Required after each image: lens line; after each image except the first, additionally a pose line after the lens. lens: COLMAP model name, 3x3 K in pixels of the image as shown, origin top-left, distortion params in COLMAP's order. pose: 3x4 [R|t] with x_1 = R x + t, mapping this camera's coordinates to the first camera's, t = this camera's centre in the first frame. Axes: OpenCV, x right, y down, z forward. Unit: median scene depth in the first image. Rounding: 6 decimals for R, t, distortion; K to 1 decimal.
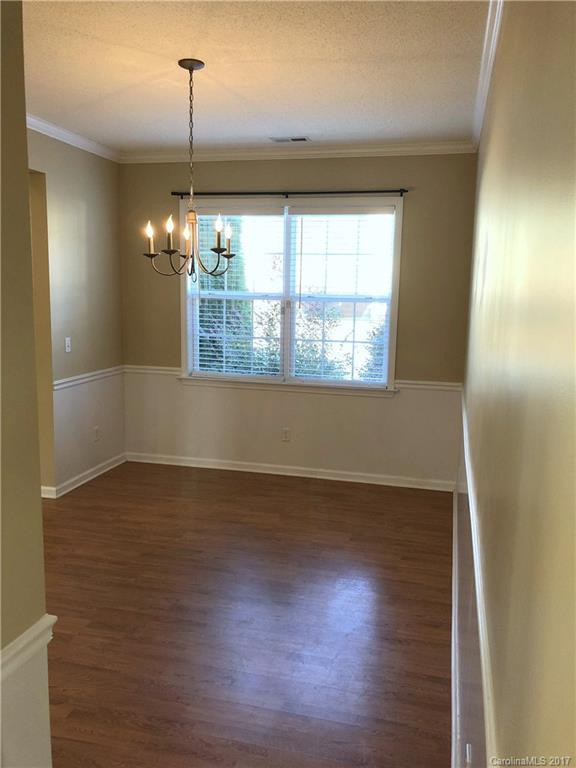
lens RADIAL K [[628.3, 0, 289.7], [0, 628.3, 385.1], [0, 0, 1]] dist [0.035304, -0.032677]
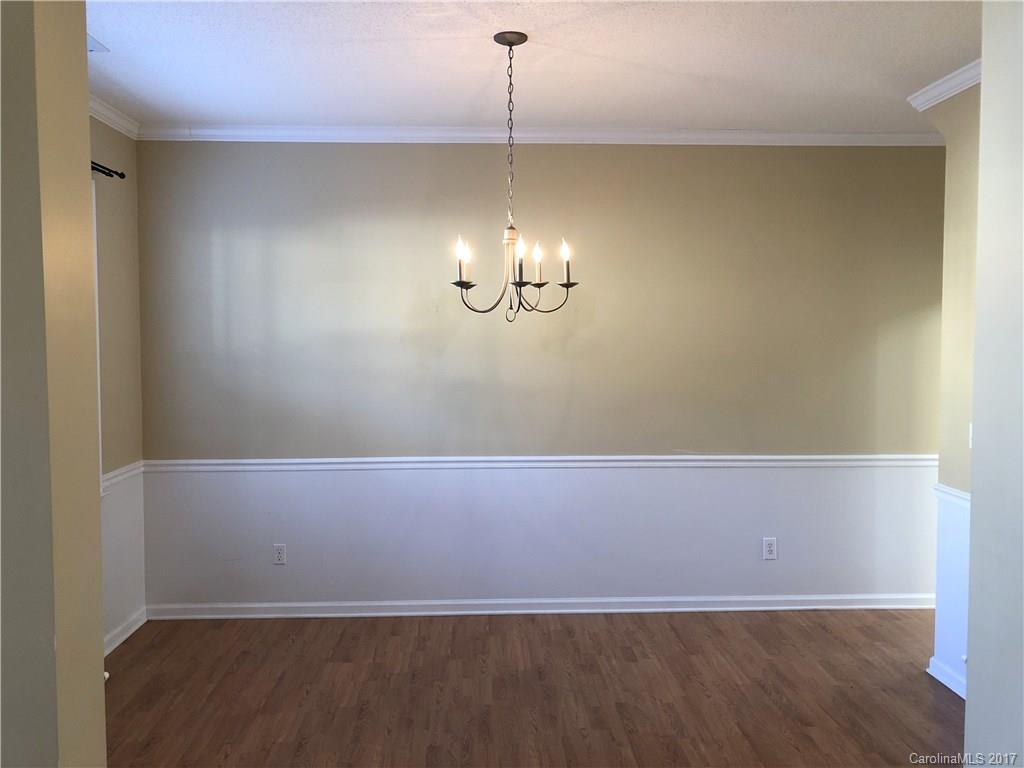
lens RADIAL K [[837.7, 0, 514.1], [0, 837.7, 381.9], [0, 0, 1]] dist [0.035304, -0.032677]
pose [[-0.297551, -0.072887, 0.951920, -1.077703], [0.141827, 0.982643, 0.119572, -0.208268], [-0.944112, 0.170587, -0.282049, 1.265064]]
